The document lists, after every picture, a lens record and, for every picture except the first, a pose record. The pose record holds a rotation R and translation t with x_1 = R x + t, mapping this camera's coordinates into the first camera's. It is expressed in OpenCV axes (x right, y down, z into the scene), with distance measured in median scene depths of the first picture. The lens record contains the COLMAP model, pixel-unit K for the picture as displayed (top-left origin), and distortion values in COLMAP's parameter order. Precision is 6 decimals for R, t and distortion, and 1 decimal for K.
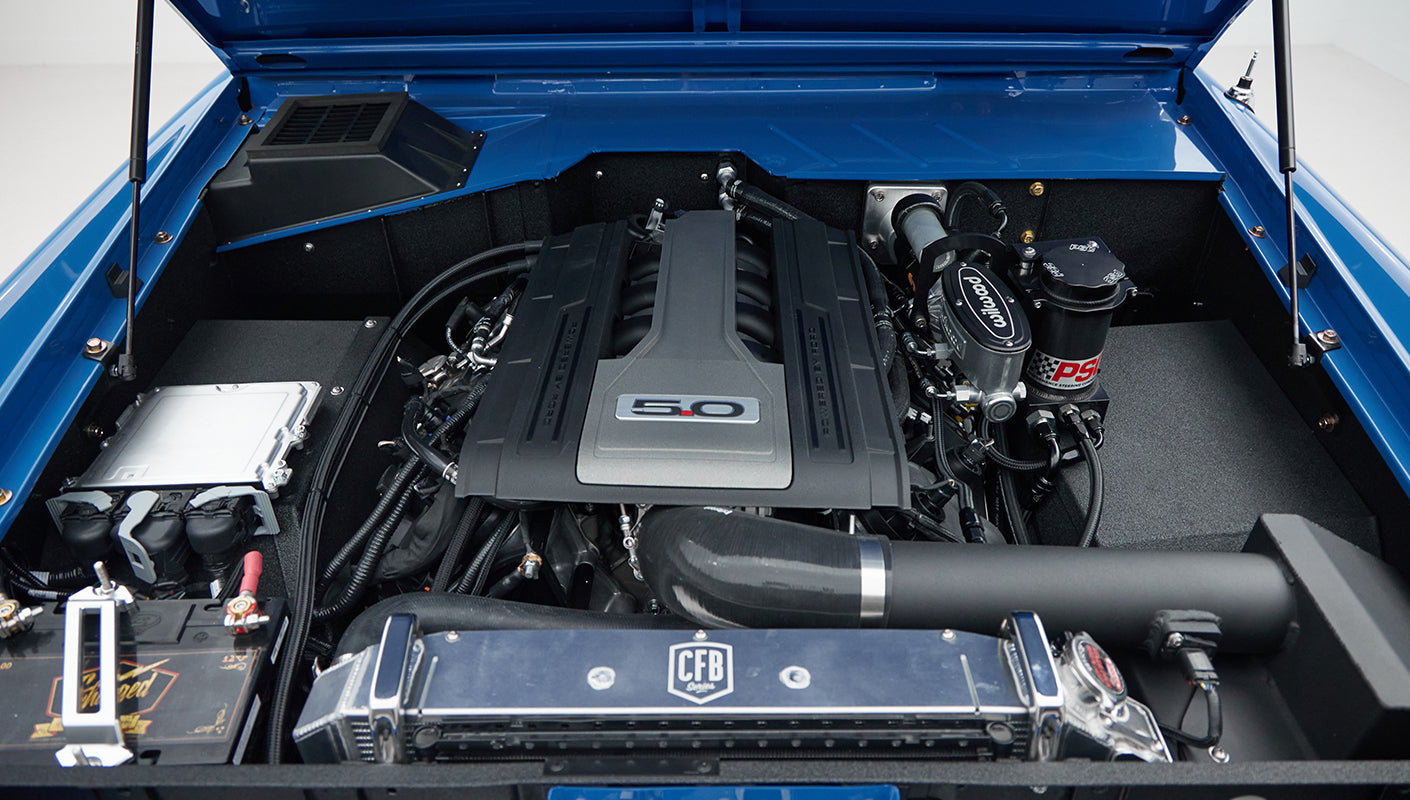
lens RADIAL K [[1022.5, 0, 705.0], [0, 1022.5, 400.0], [0, 0, 1]] dist [-0.001069, -0.002833]
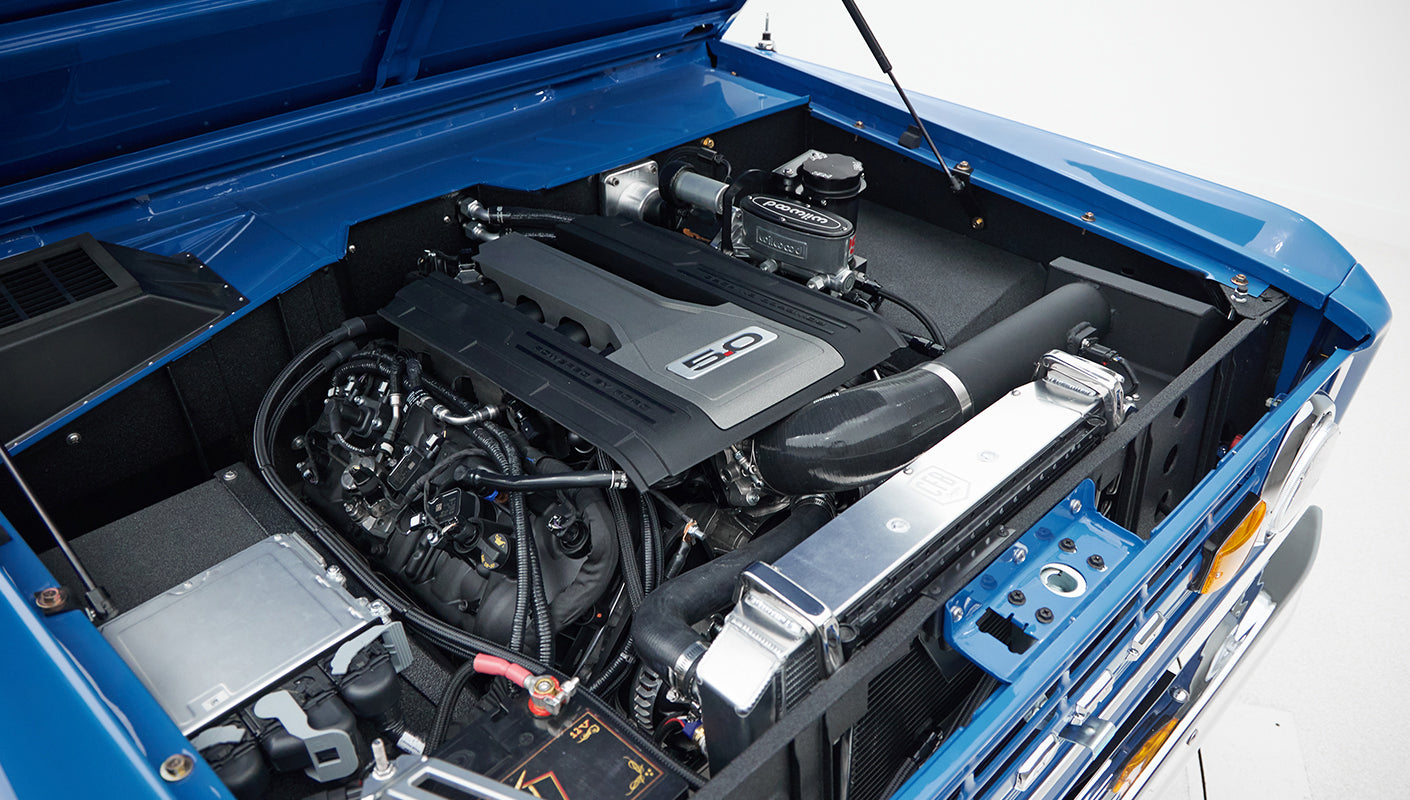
lens RADIAL K [[1005.0, 0, 705.0], [0, 1005.0, 400.0], [0, 0, 1]] dist [-0.002939, -0.001607]
pose [[0.717013, -0.393961, 0.575054, -0.498293], [0.424368, 0.901178, 0.088256, -0.036114], [-0.552996, 0.180754, 0.813341, 0.072593]]
